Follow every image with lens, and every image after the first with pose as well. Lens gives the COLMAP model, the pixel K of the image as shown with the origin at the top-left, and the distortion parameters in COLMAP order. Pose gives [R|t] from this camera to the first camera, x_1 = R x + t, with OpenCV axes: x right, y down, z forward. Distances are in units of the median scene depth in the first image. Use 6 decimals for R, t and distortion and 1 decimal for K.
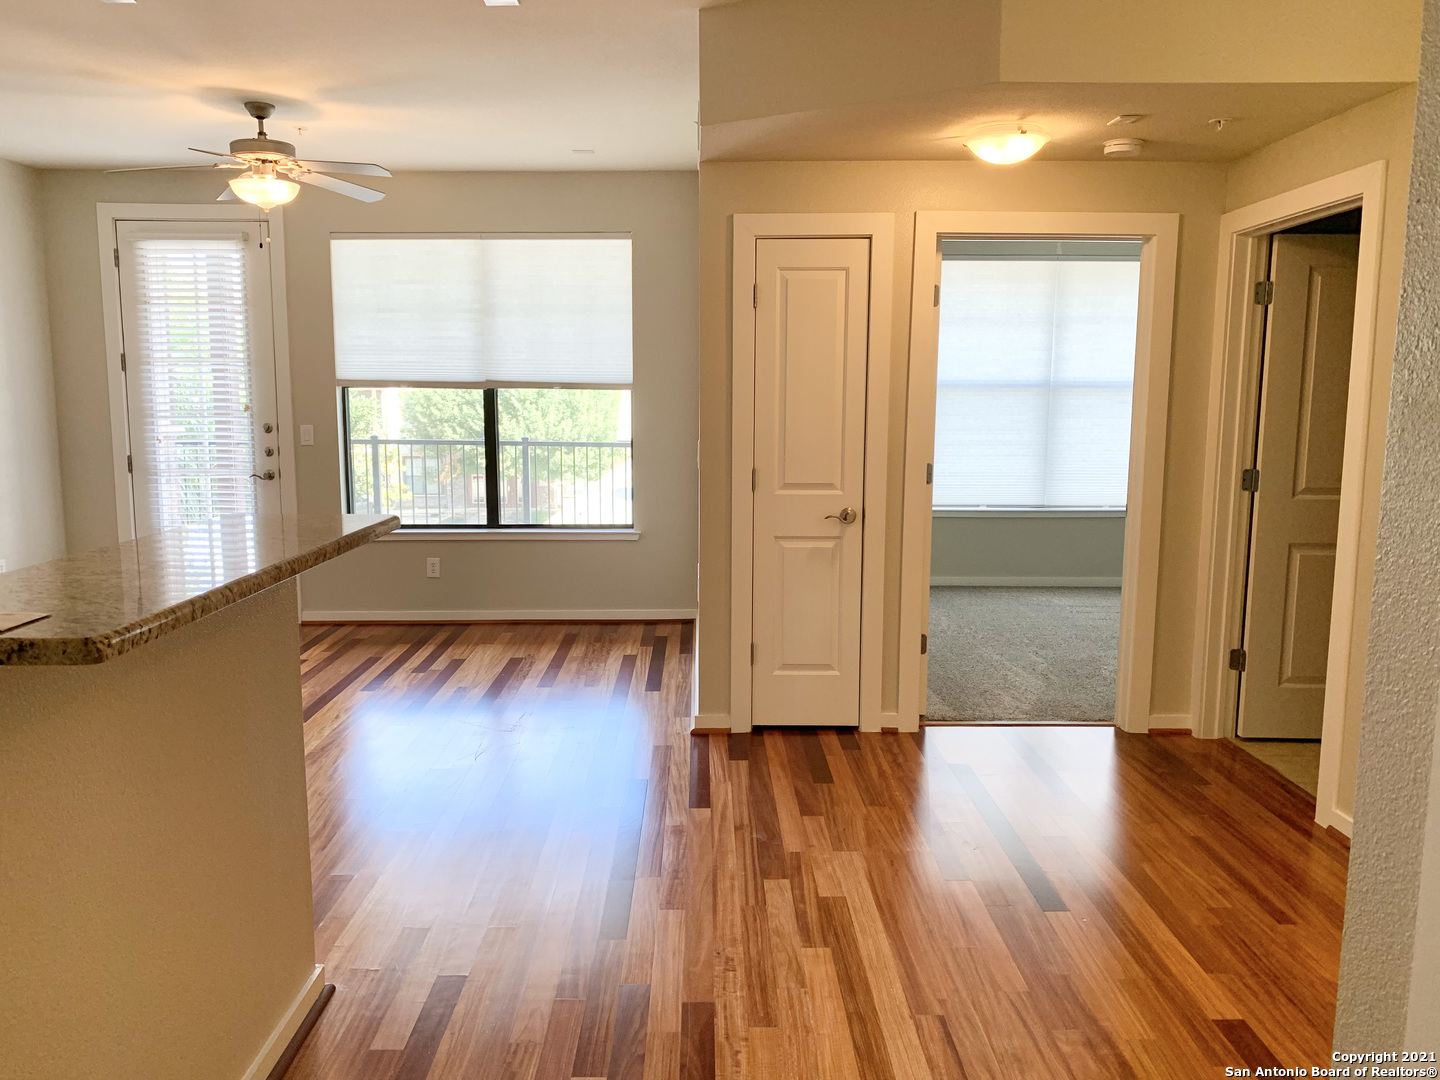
lens RADIAL K [[1098.2, 0, 714.0], [0, 1098.2, 537.9], [0, 0, 1]] dist [0.052459, -0.058276]
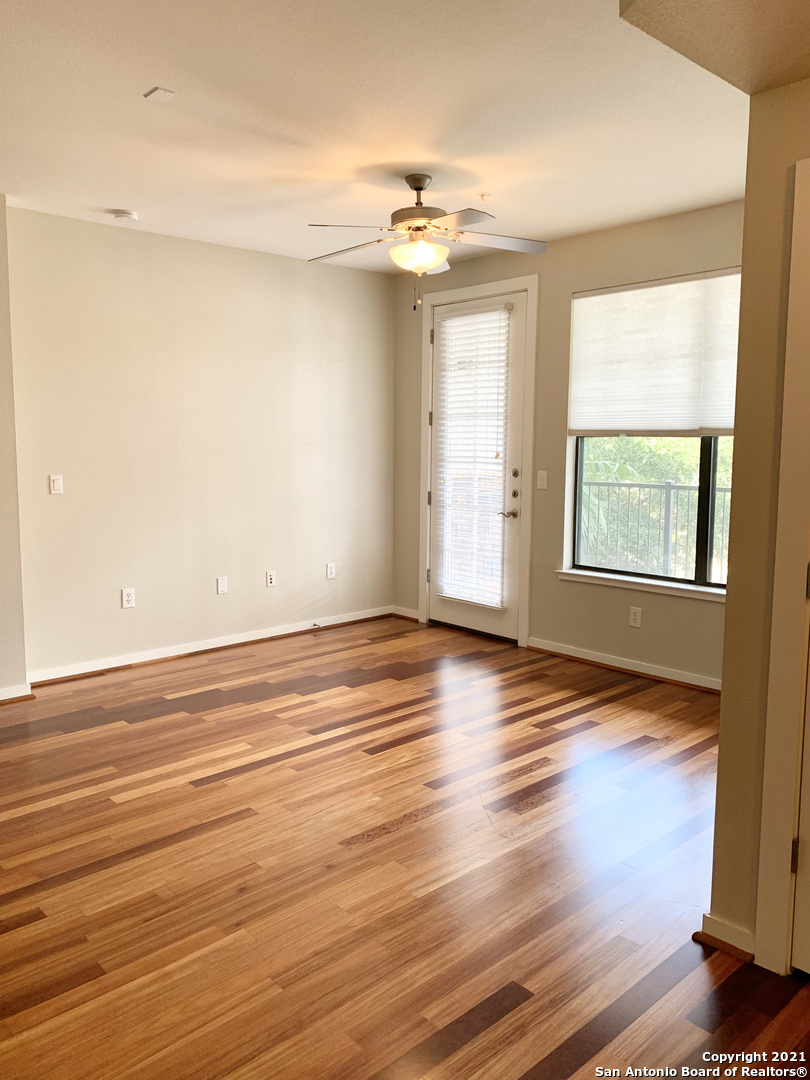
lens RADIAL K [[823.6, 0, 399.0], [0, 823.6, 526.6], [0, 0, 1]] dist [0.052459, -0.058276]
pose [[0.664451, 0.078309, -0.743217, 0.154467], [-0.099562, 0.994906, 0.015818, -0.045711], [0.740670, 0.063486, 0.668863, 0.346347]]
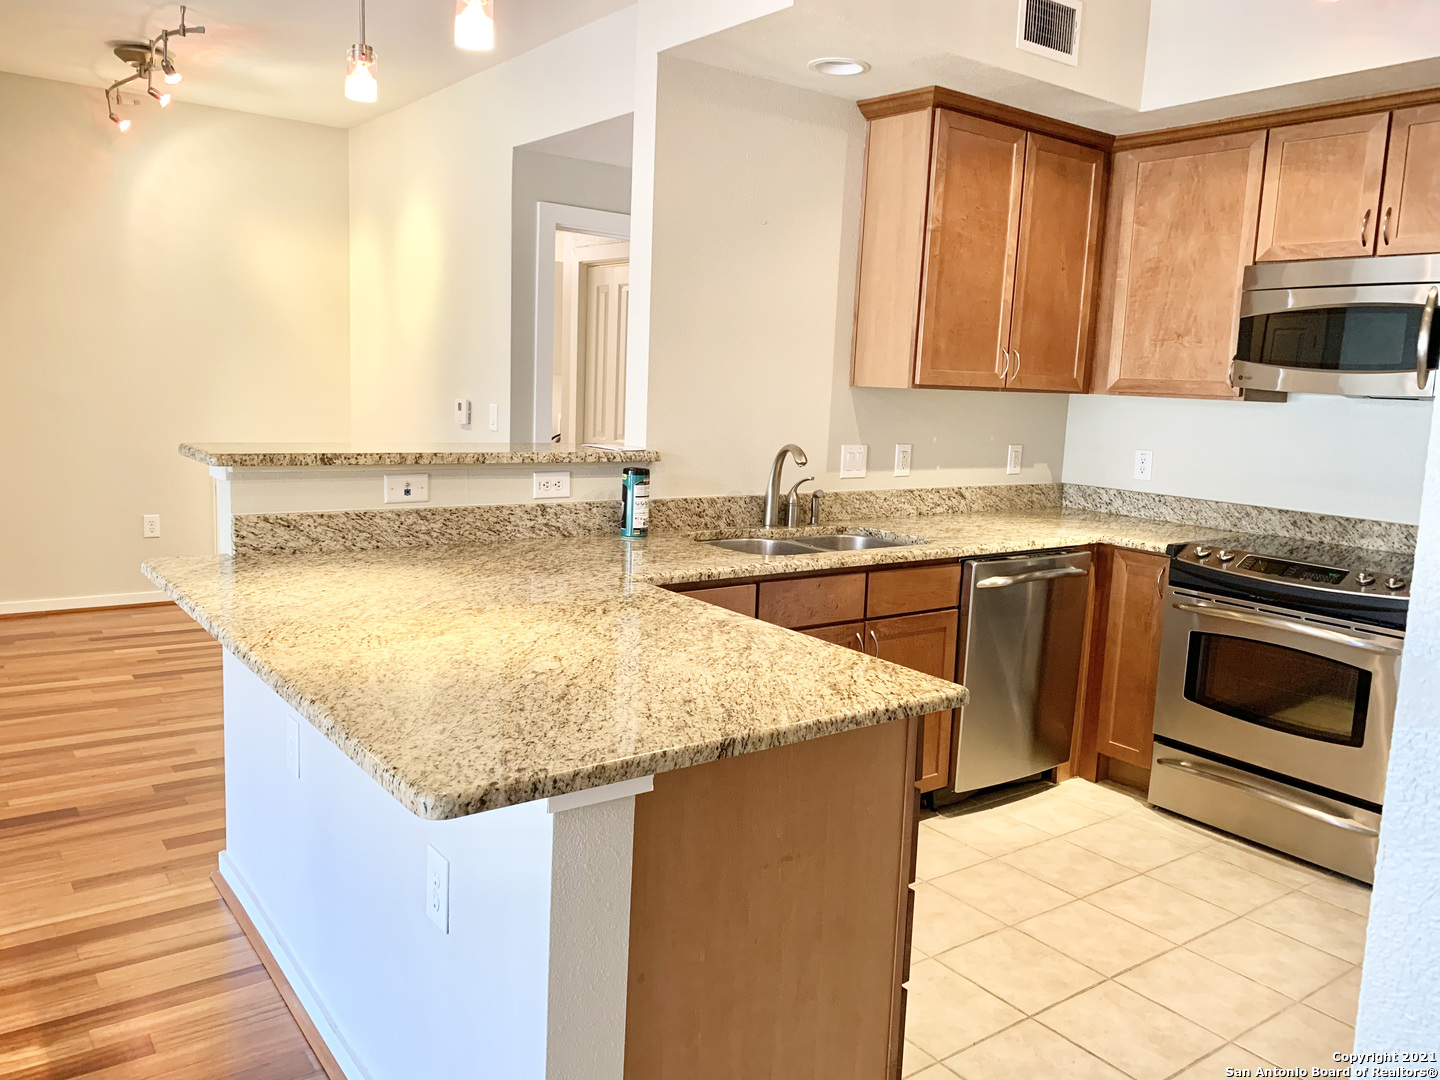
lens RADIAL K [[1098.2, 0, 716.1], [0, 1098.2, 523.9], [0, 0, 1]] dist [0.052459, -0.058276]
pose [[-0.584085, -0.136473, 0.800138, -0.595774], [0.066716, 0.974357, 0.214889, -0.056530], [-0.808946, 0.178895, -0.560002, 0.463144]]
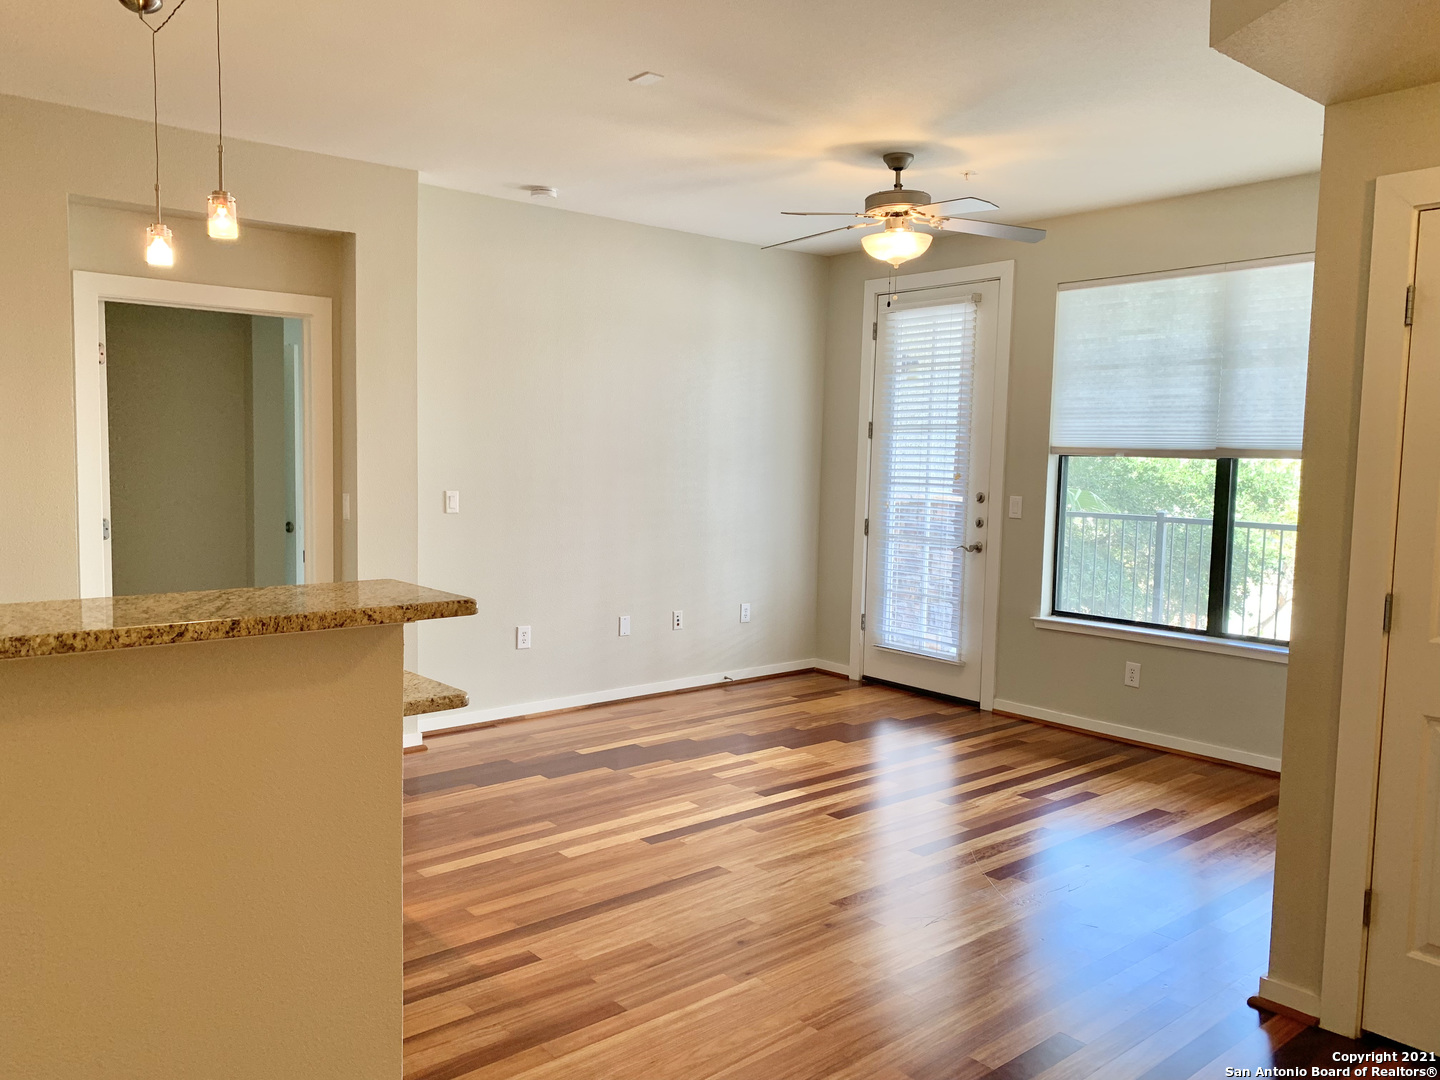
lens RADIAL K [[1098.2, 0, 712.1], [0, 1098.2, 543.8], [0, 0, 1]] dist [0.052459, -0.058276]
pose [[0.636218, 0.074199, -0.767933, 0.175582], [-0.119363, 0.992846, -0.002959, -0.030498], [0.762220, 0.093545, 0.640523, 0.229458]]
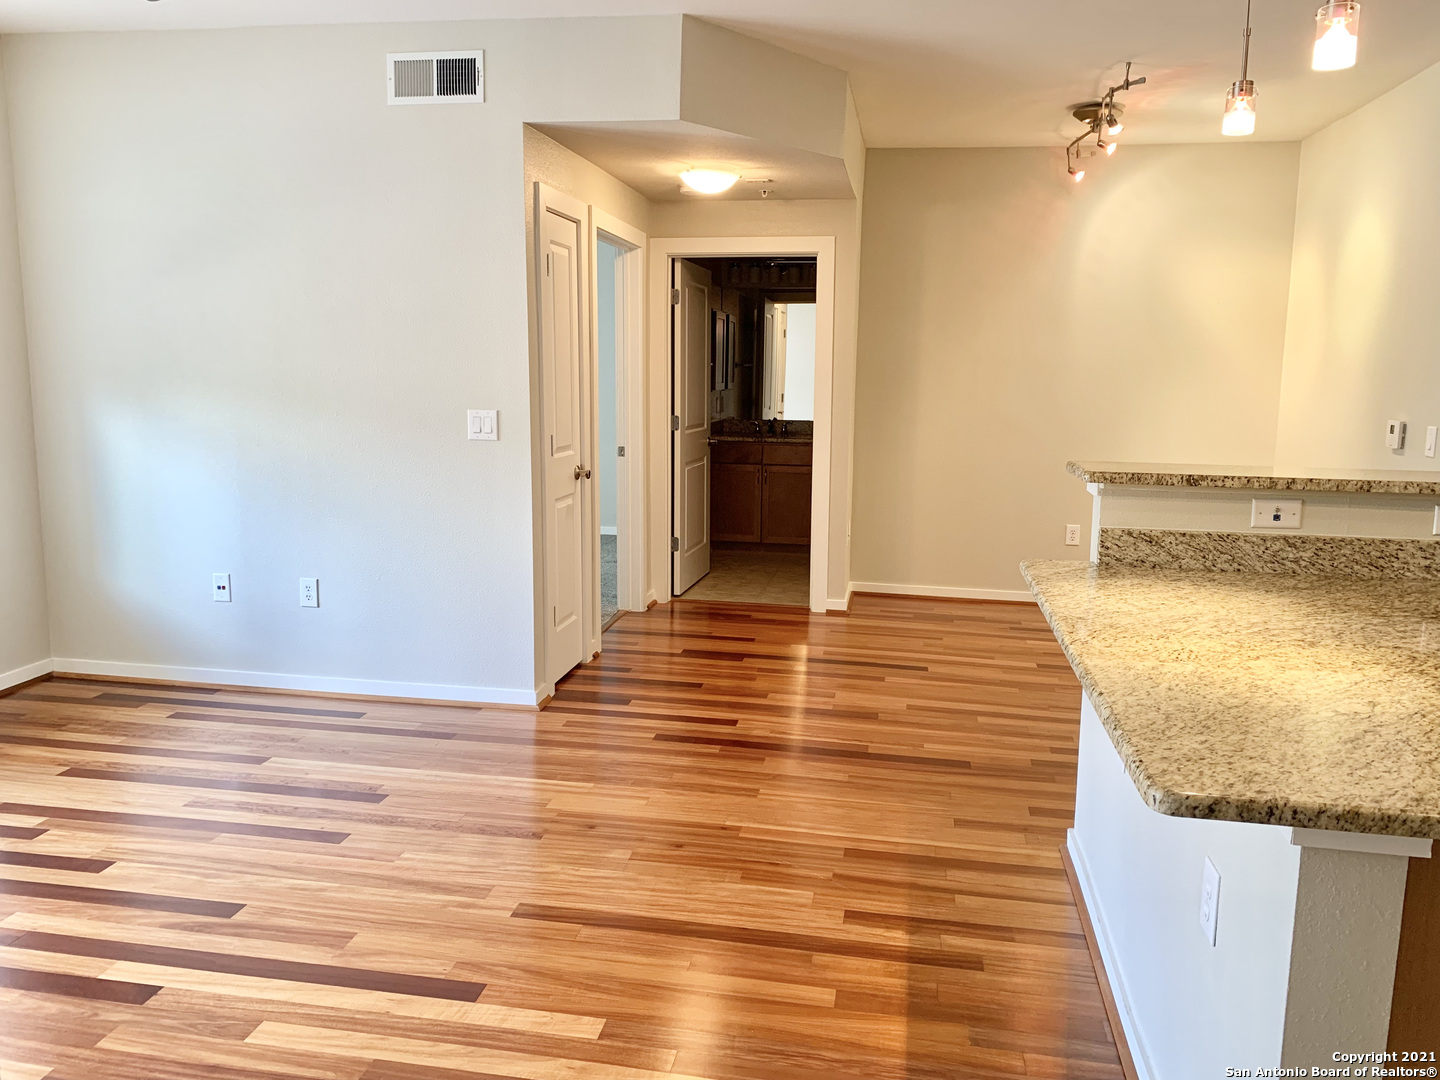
lens RADIAL K [[1098.2, 0, 710.3], [0, 1098.2, 529.3], [0, 0, 1]] dist [0.052459, -0.058276]
pose [[0.194172, -0.144432, 0.970277, -0.632807], [0.118125, 0.985347, 0.123036, -0.057207], [-0.973829, 0.090723, 0.208388, 0.438977]]
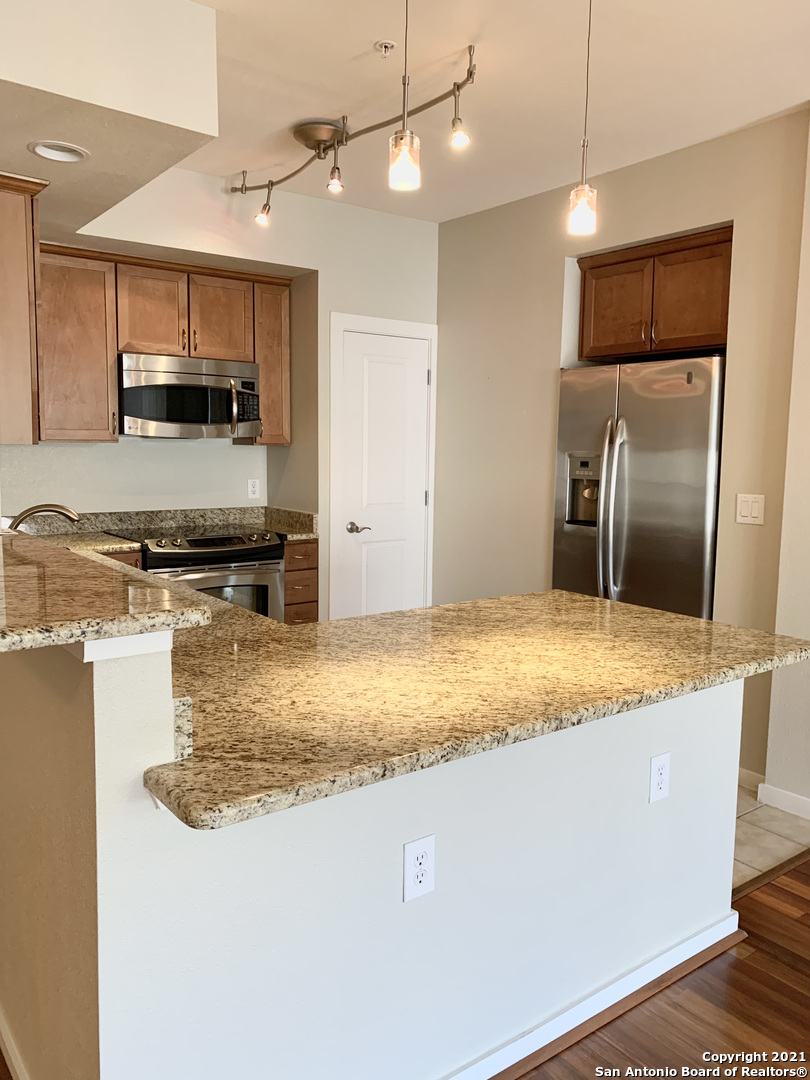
lens RADIAL K [[823.6, 0, 406.4], [0, 823.6, 529.9], [0, 0, 1]] dist [0.052459, -0.058276]
pose [[-0.804775, 0.049932, -0.591477, -0.092682], [-0.096759, 0.972092, 0.213716, -0.070259], [0.585641, 0.229224, -0.777484, 0.554134]]
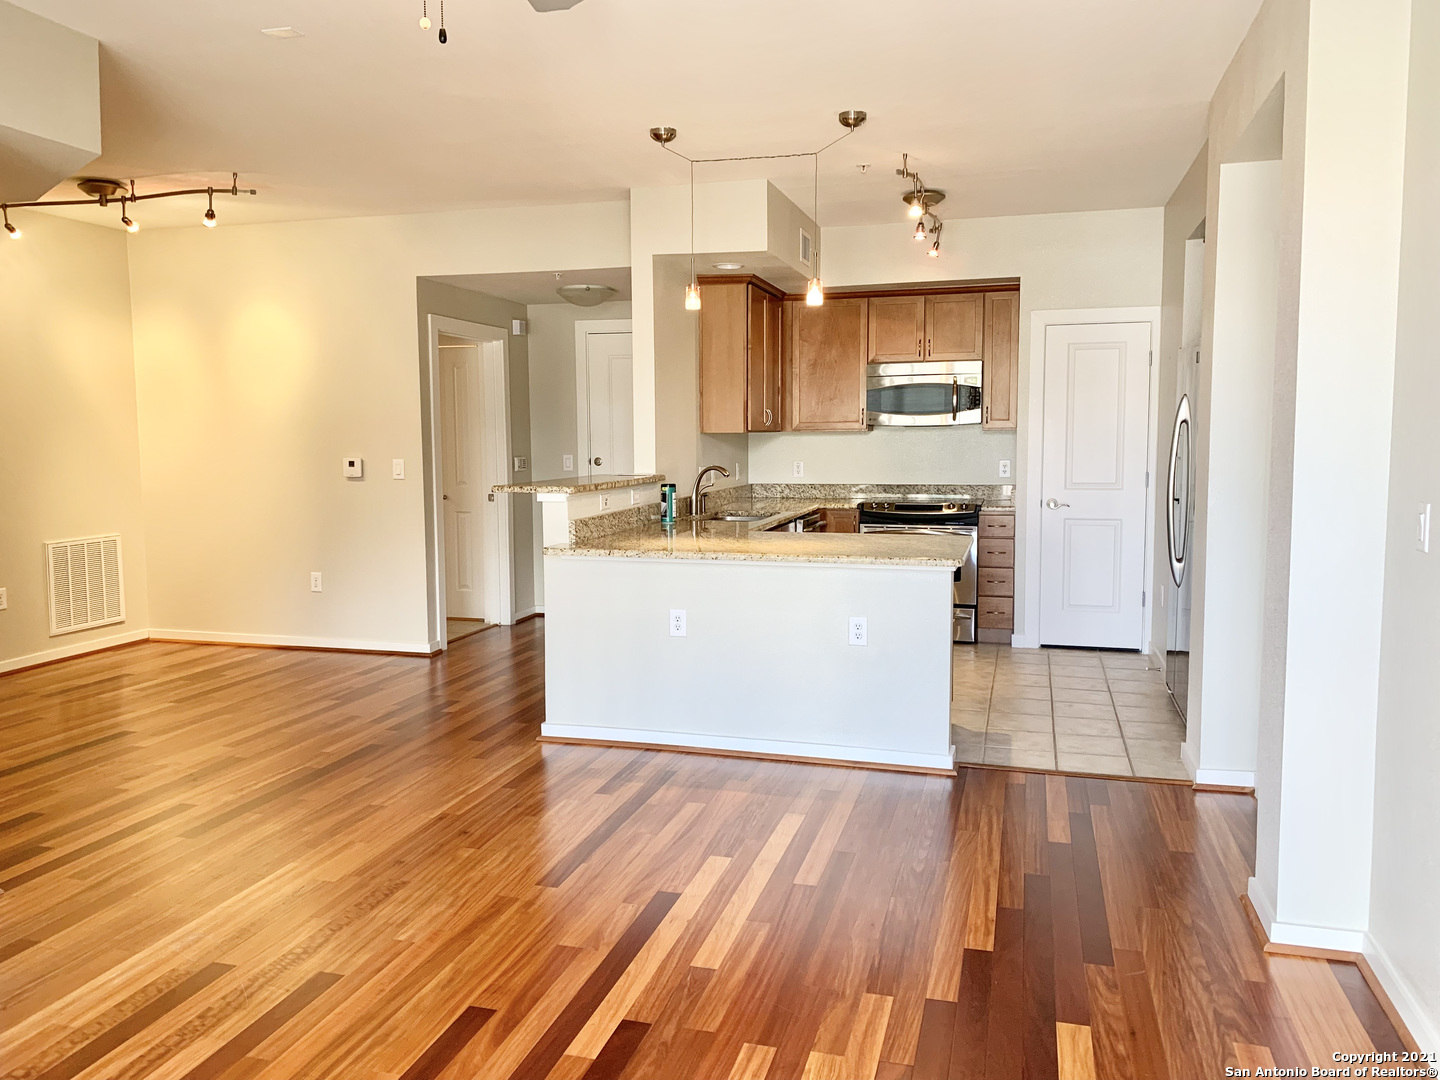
lens RADIAL K [[1098.2, 0, 707.5], [0, 1098.2, 544.7], [0, 0, 1]] dist [0.052459, -0.058276]
pose [[-0.957323, -0.026160, 0.287835, -0.461651], [0.043782, 0.971277, 0.233890, -0.134660], [-0.285686, 0.236511, -0.928680, 1.032777]]
